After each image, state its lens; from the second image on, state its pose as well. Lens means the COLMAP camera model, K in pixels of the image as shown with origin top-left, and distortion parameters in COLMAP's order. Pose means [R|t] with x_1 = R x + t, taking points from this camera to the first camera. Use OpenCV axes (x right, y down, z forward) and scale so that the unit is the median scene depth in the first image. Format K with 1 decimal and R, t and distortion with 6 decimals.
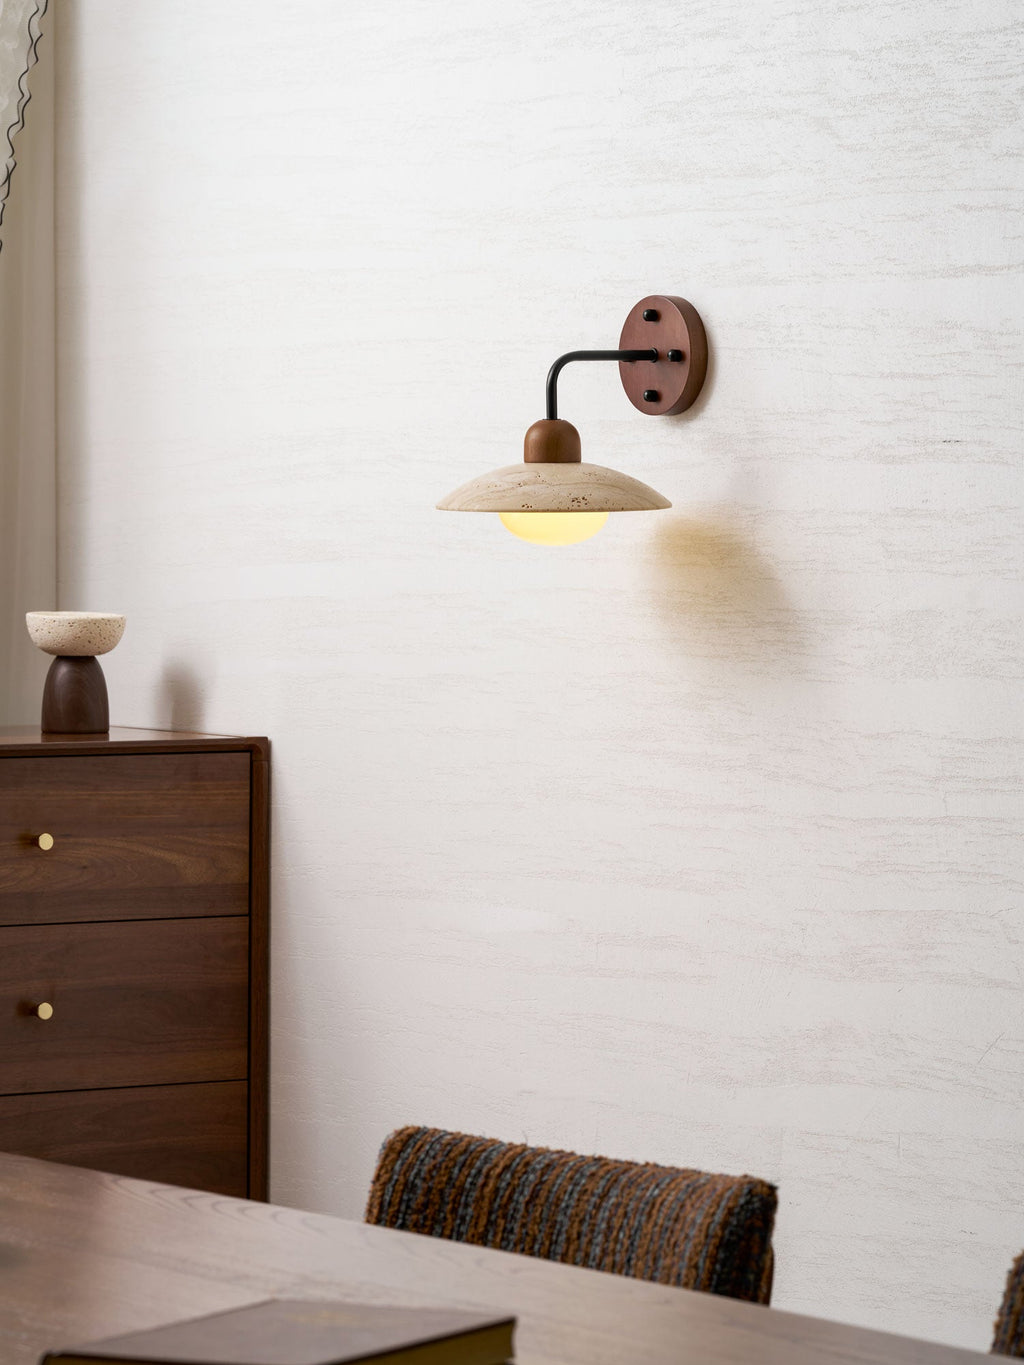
lens RADIAL K [[6057.0, 0, 510.5], [0, 6057.0, 625.0], [0, 0, 1]] dist [0.464209, -1.453758]
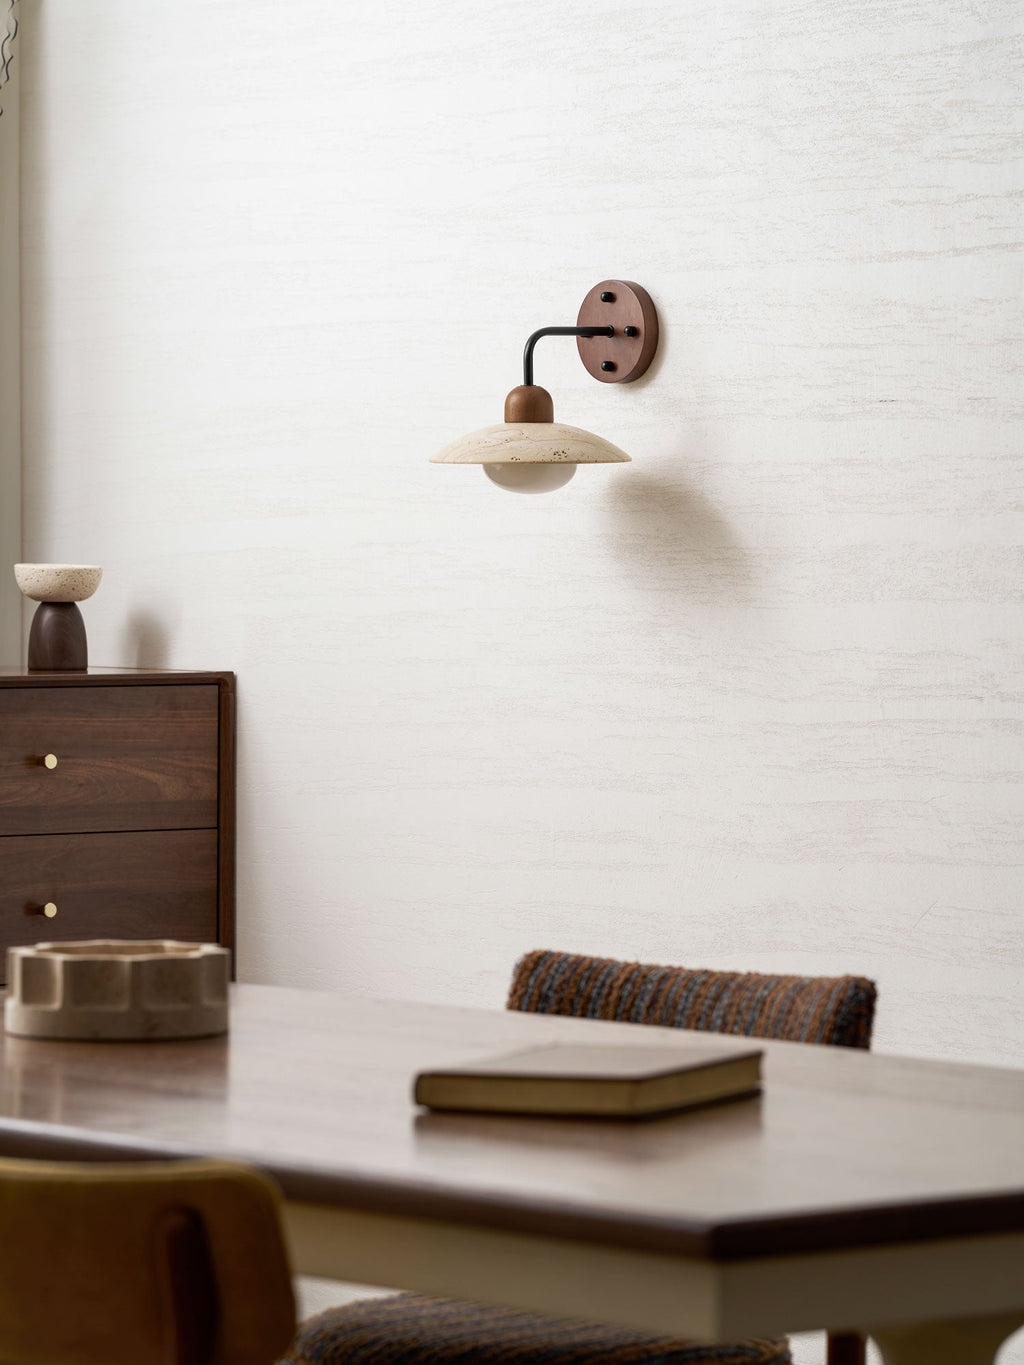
lens RADIAL K [[6084.3, 0, 515.4], [0, 6084.3, 581.1], [0, 0, 1]] dist [0.524806, -3.071547]
pose [[0.995836, -0.002976, 0.091110, -0.103159], [0.004398, 0.999872, -0.015415, 0.021790], [-0.091052, 0.015751, 0.995722, -0.164493]]
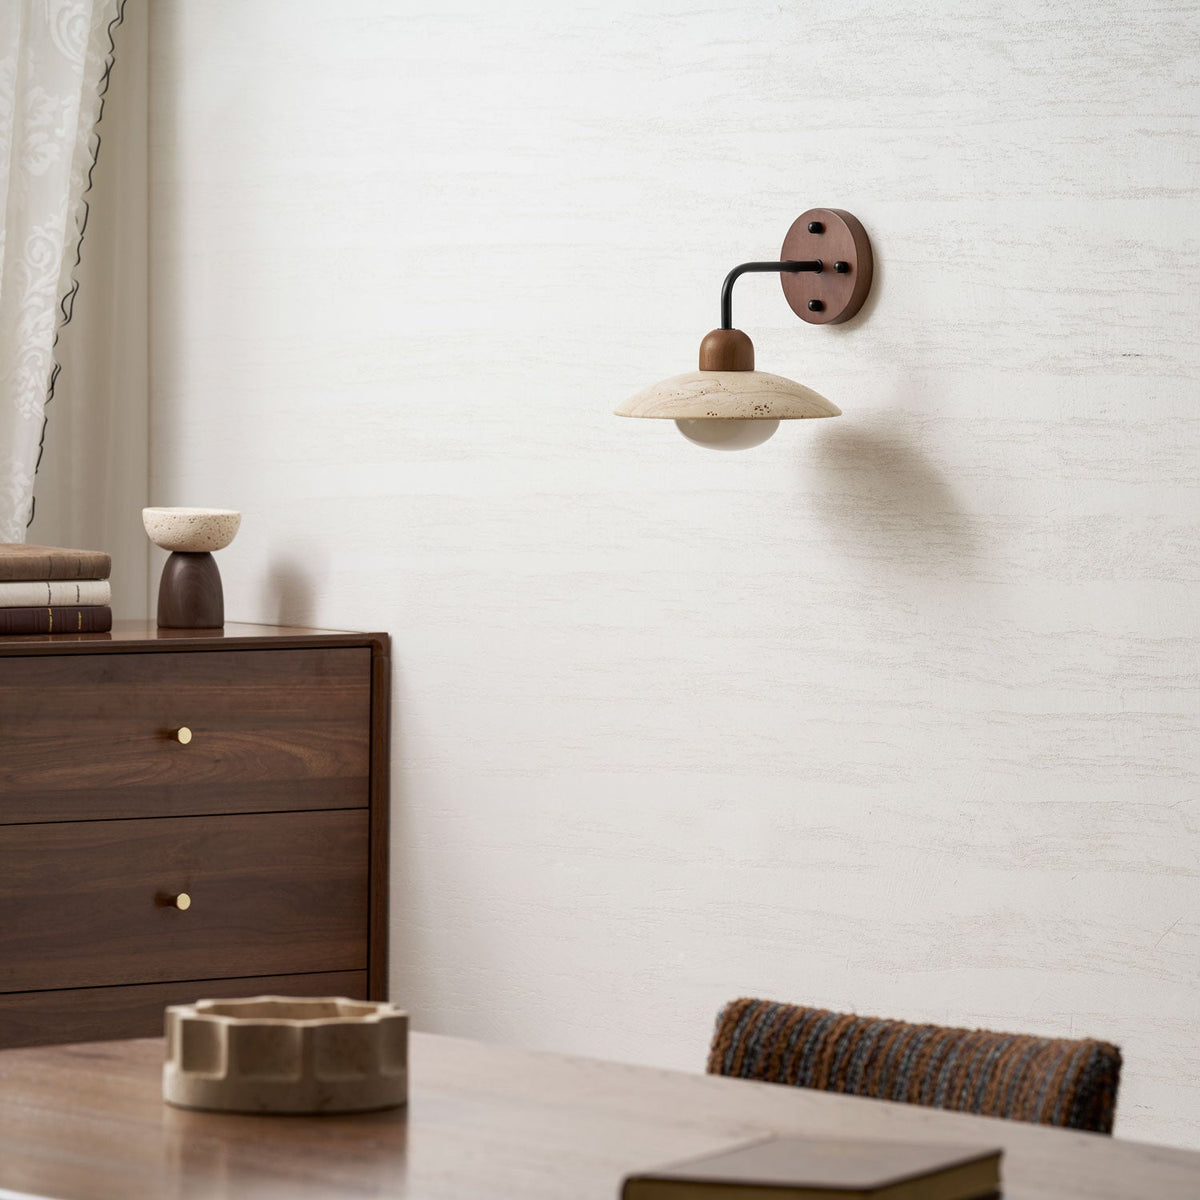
lens RADIAL K [[7148.3, 0, 574.7], [0, 7148.3, 602.6], [0, 0, 1]] dist [0.520270, -2.248802]
pose [[0.996831, 0.001262, 0.079544, -0.117226], [-0.002699, 0.999835, 0.017970, -0.009153], [-0.079509, -0.018128, 0.996669, -0.219516]]
